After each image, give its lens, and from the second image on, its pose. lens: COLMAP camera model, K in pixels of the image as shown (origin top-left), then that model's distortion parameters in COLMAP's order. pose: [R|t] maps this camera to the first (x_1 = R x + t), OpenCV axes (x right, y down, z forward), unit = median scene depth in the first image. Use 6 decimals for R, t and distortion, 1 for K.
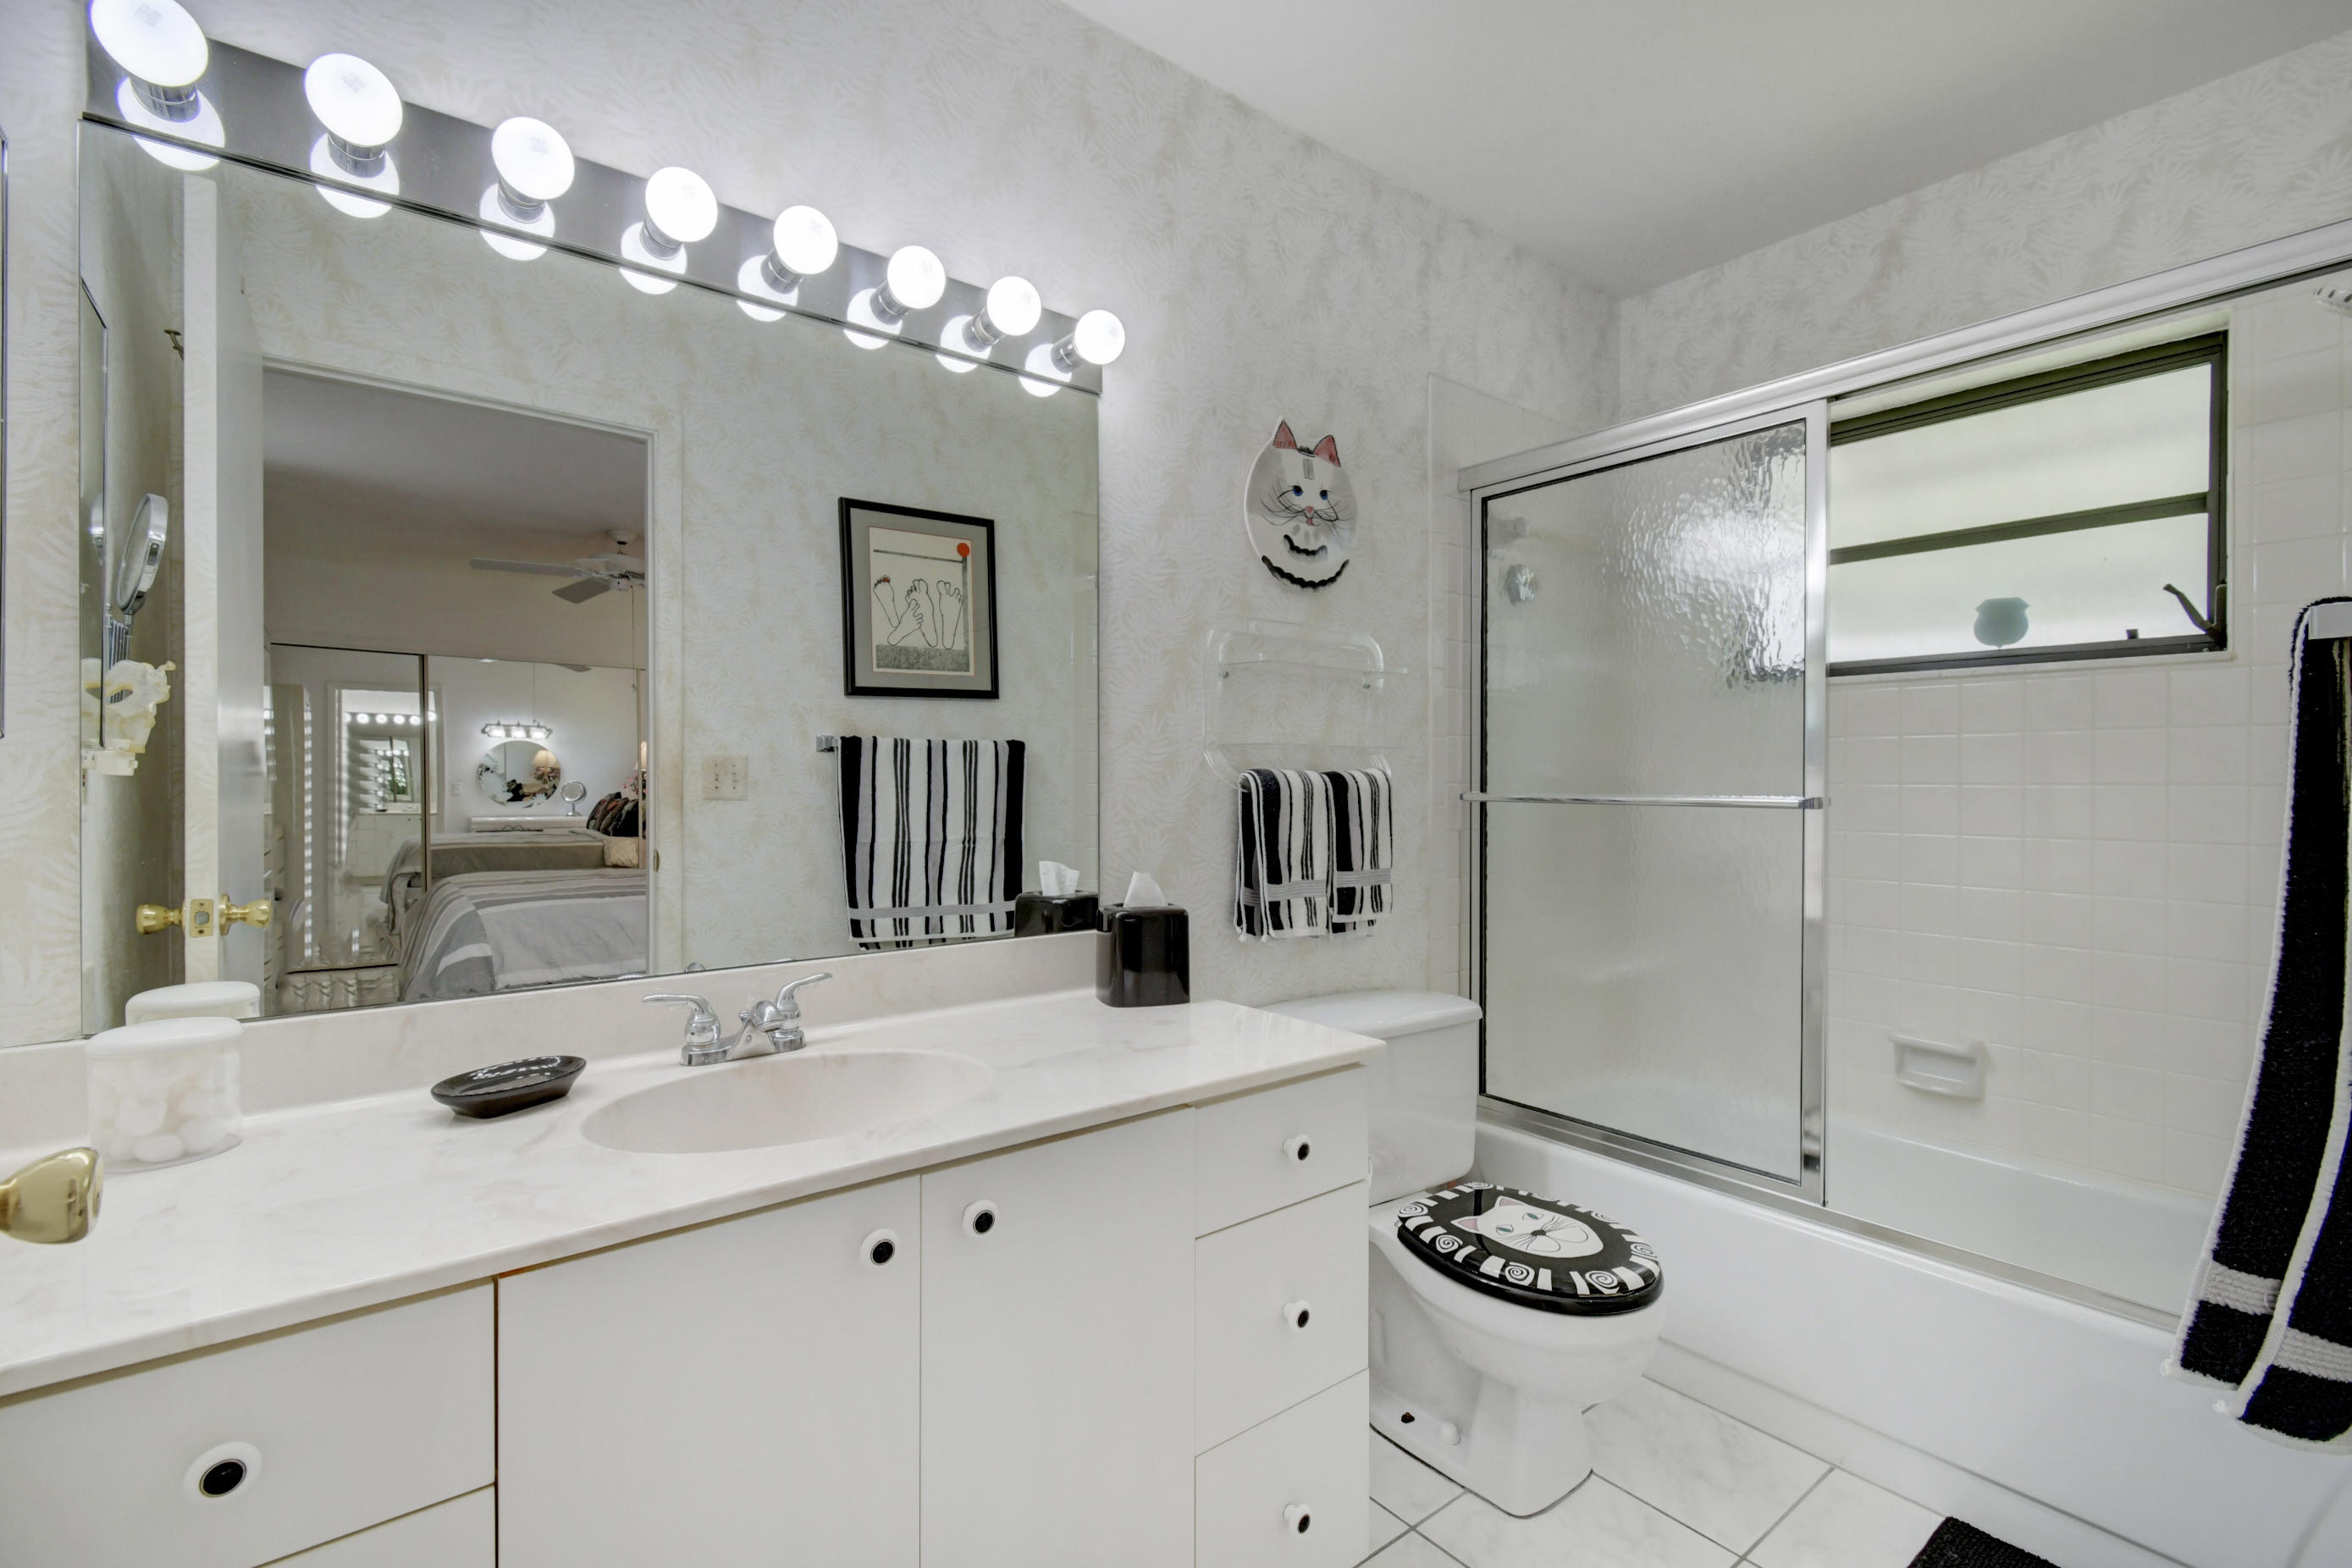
lens RADIAL K [[1040.4, 0, 1177.8], [0, 1040.4, 783.8], [0, 0, 1]] dist [0.008118, -0.001104]
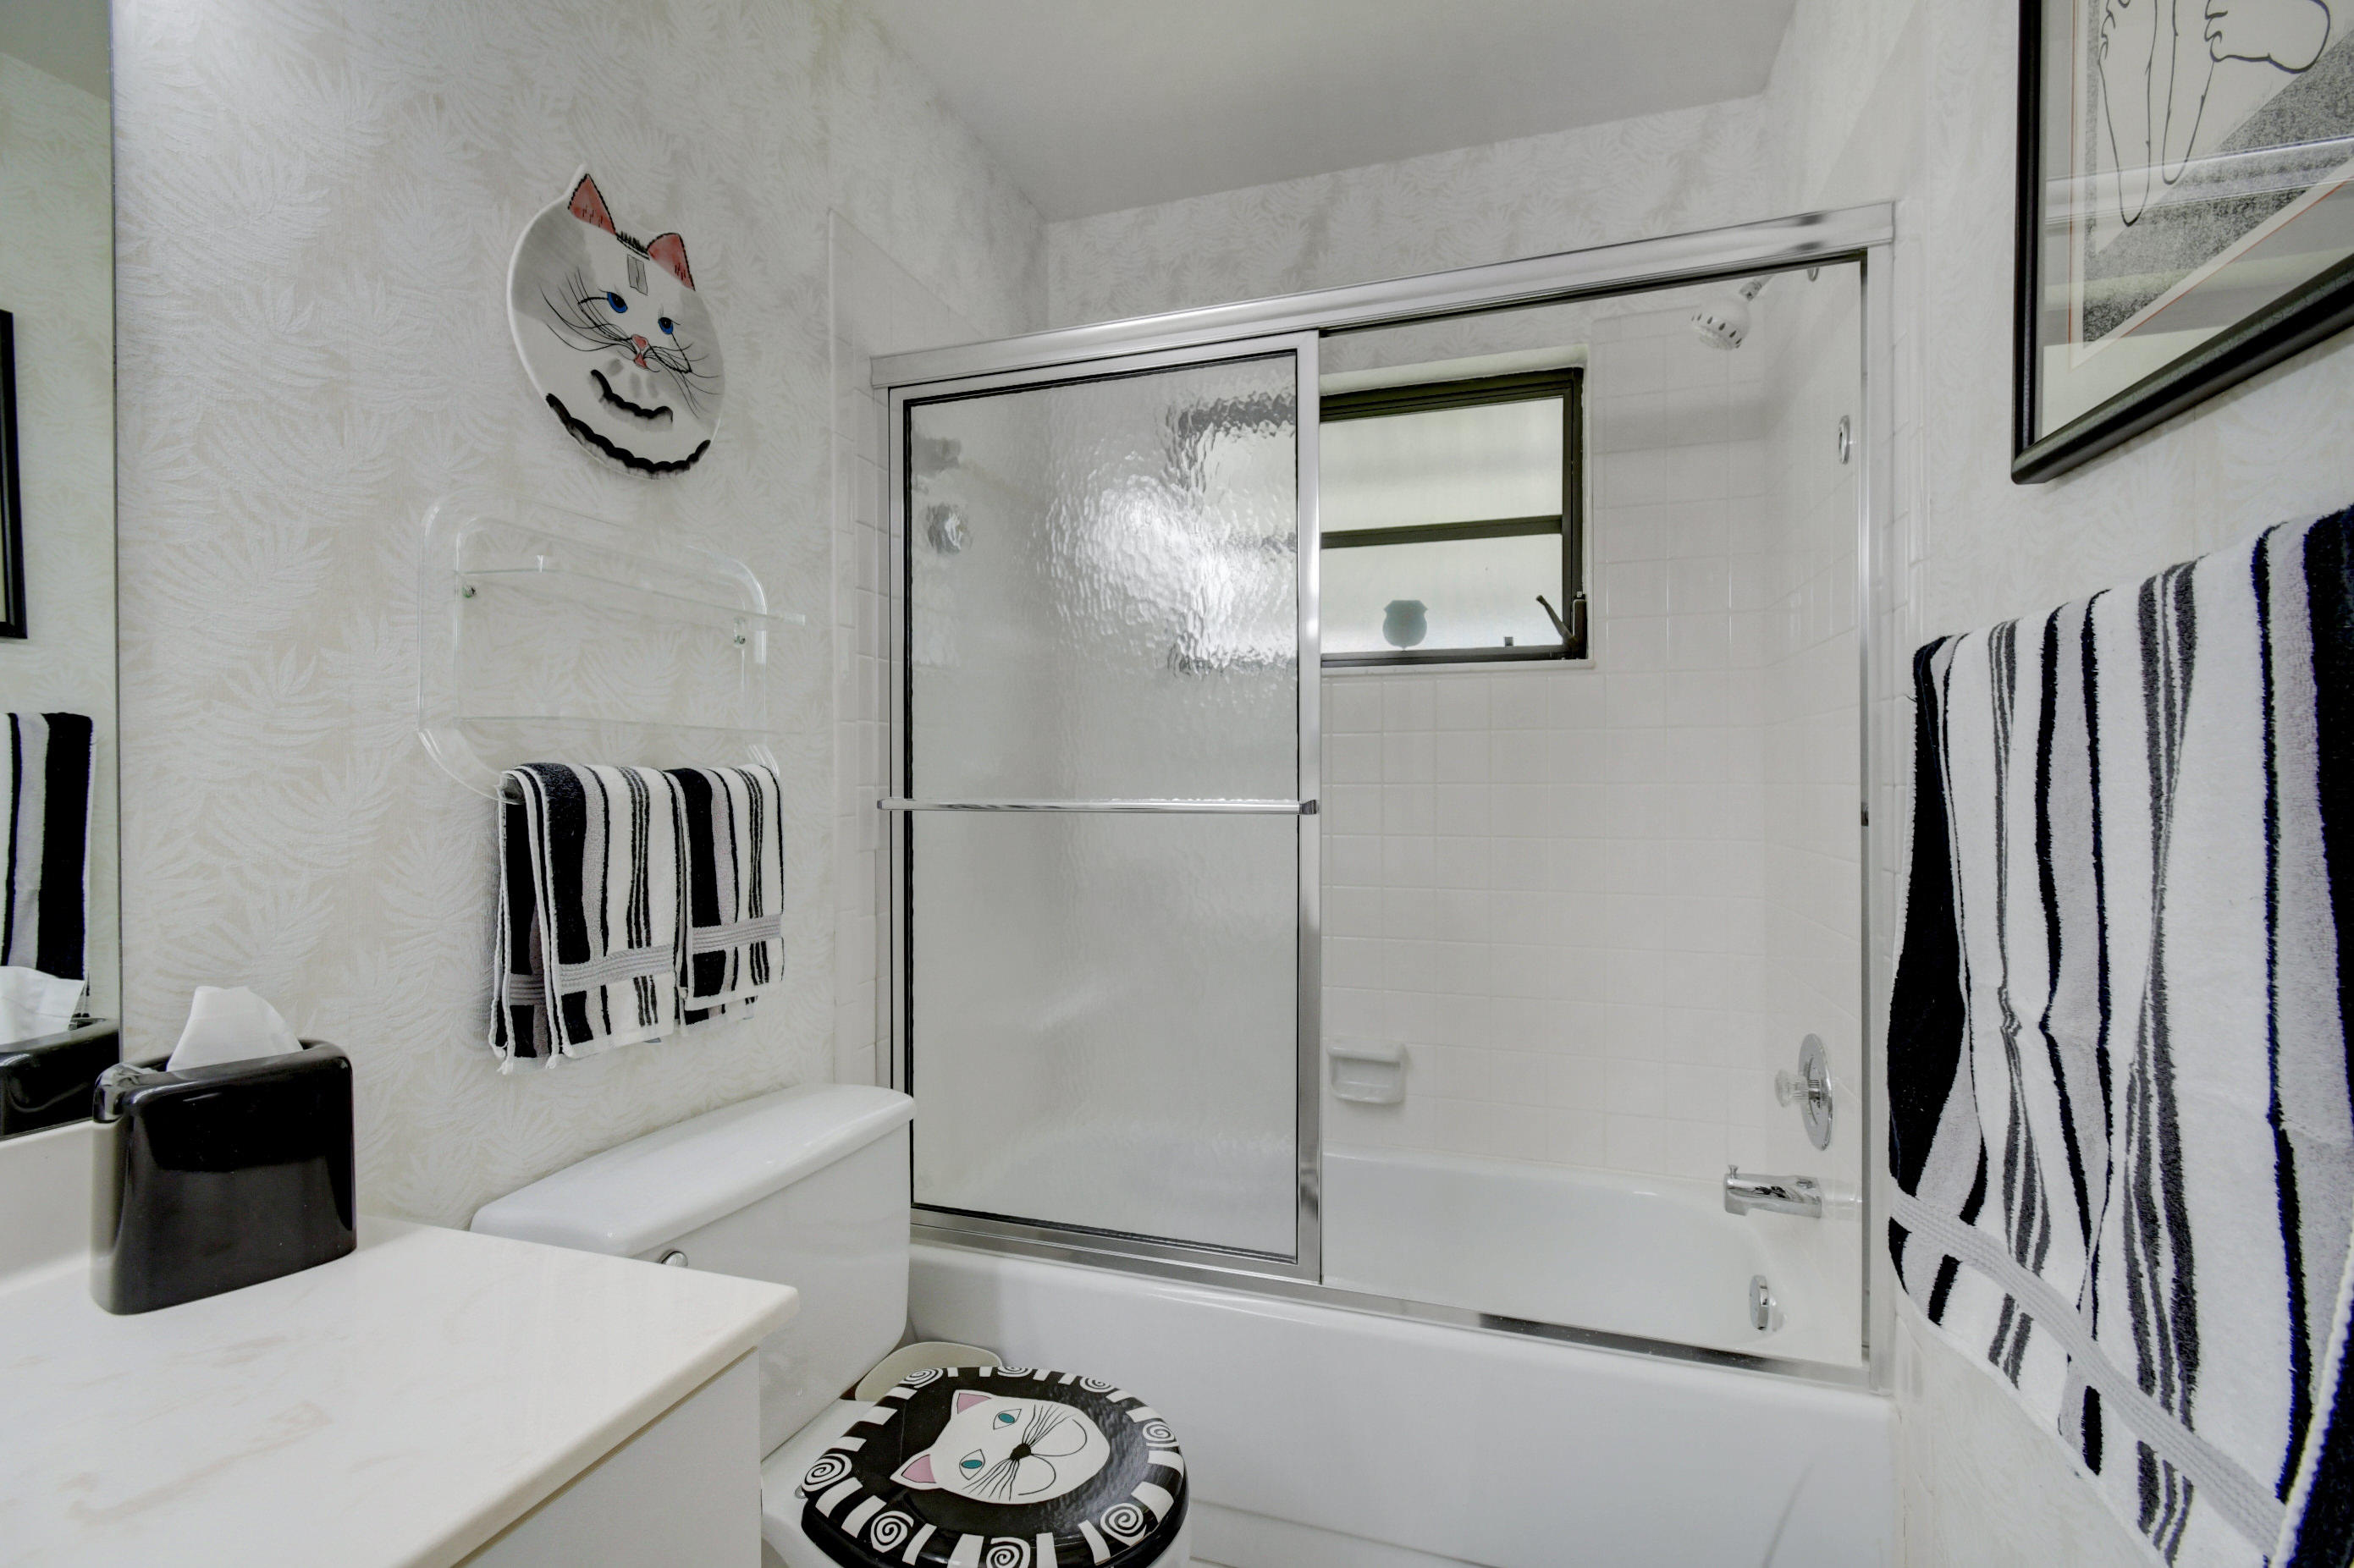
lens RADIAL K [[1041.1, 0, 1178.8], [0, 1041.1, 783.8], [0, 0, 1]] dist [0.008118, -0.001104]
pose [[0.832140, -0.004576, 0.554547, 0.048925], [0.005828, 0.999983, -0.000494, -0.000561], [-0.554536, 0.003643, 0.832152, 0.317370]]
